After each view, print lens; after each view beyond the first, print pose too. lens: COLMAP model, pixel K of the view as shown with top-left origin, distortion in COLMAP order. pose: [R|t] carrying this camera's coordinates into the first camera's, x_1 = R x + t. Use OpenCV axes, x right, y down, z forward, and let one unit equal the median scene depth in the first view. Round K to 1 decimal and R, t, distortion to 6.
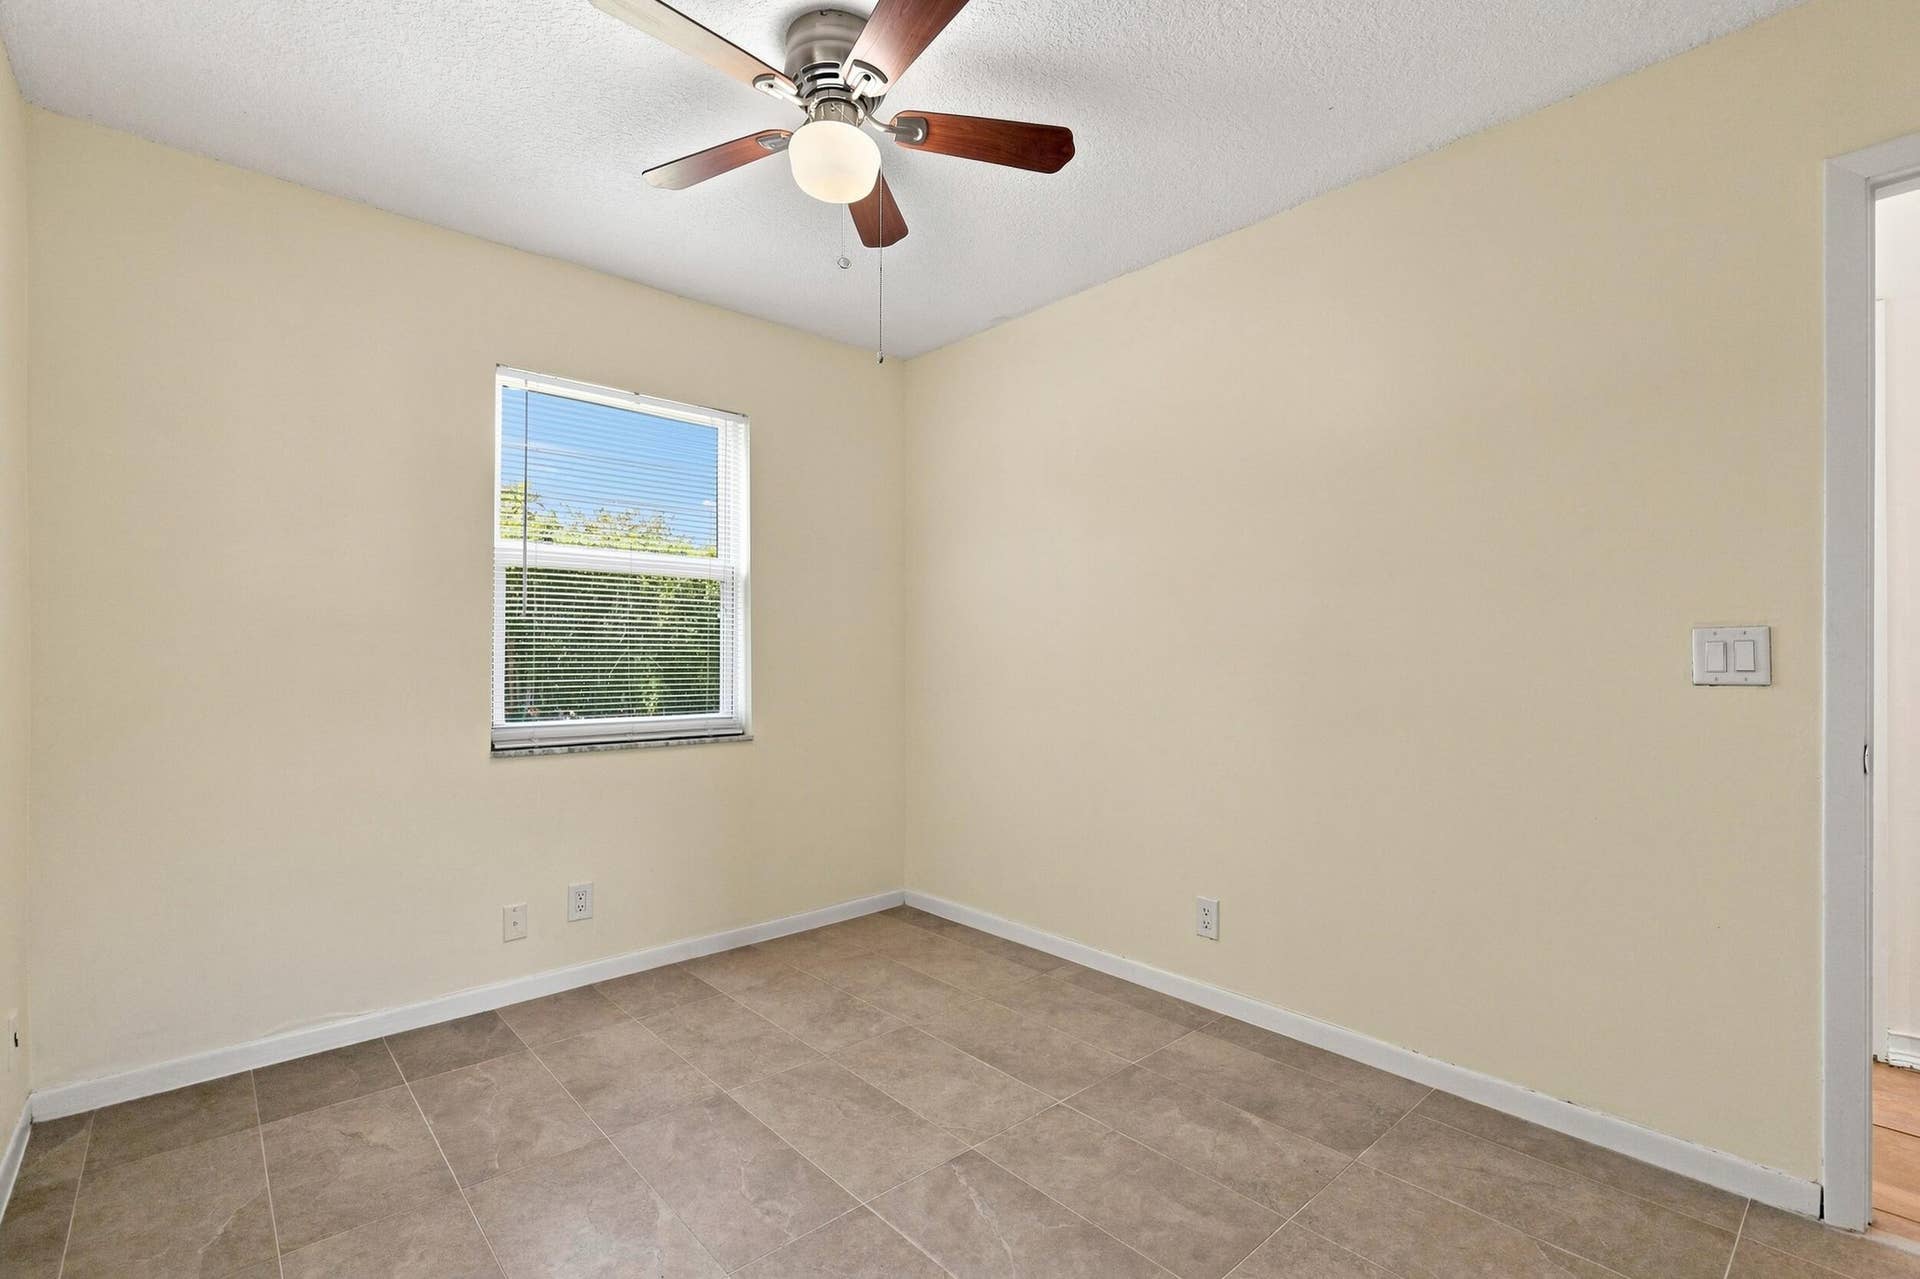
lens RADIAL K [[873.2, 0, 957.2], [0, 873.2, 646.5], [0, 0, 1]] dist [-0.002713, -0.000463]
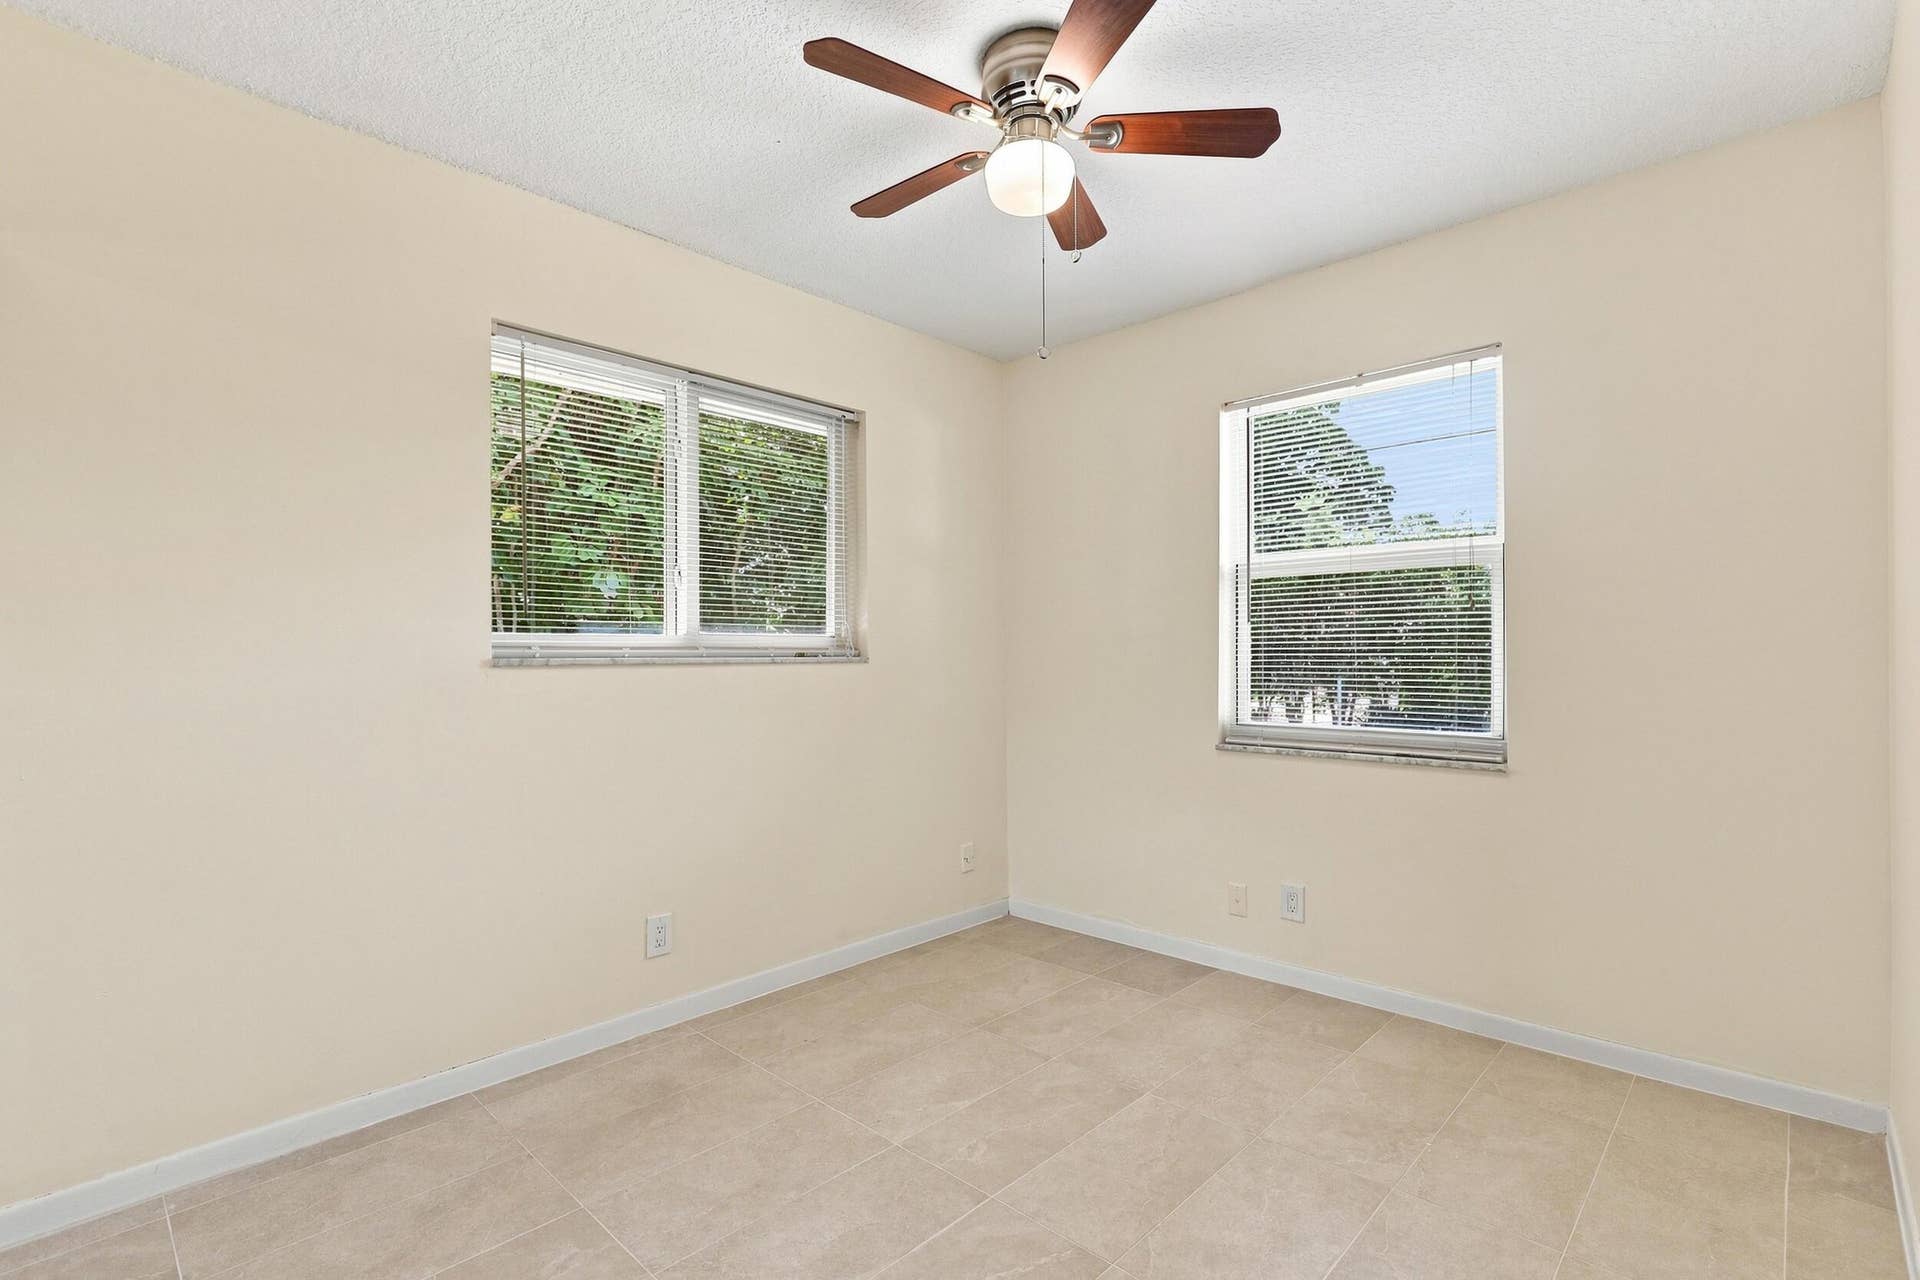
lens RADIAL K [[873.2, 0, 951.3], [0, 873.2, 647.7], [0, 0, 1]] dist [-0.002713, -0.000463]
pose [[0.071884, -0.013326, -0.997324, 0.643572], [0.011468, 0.999856, -0.012533, 0.004651], [0.997347, -0.010537, 0.072026, 0.619485]]
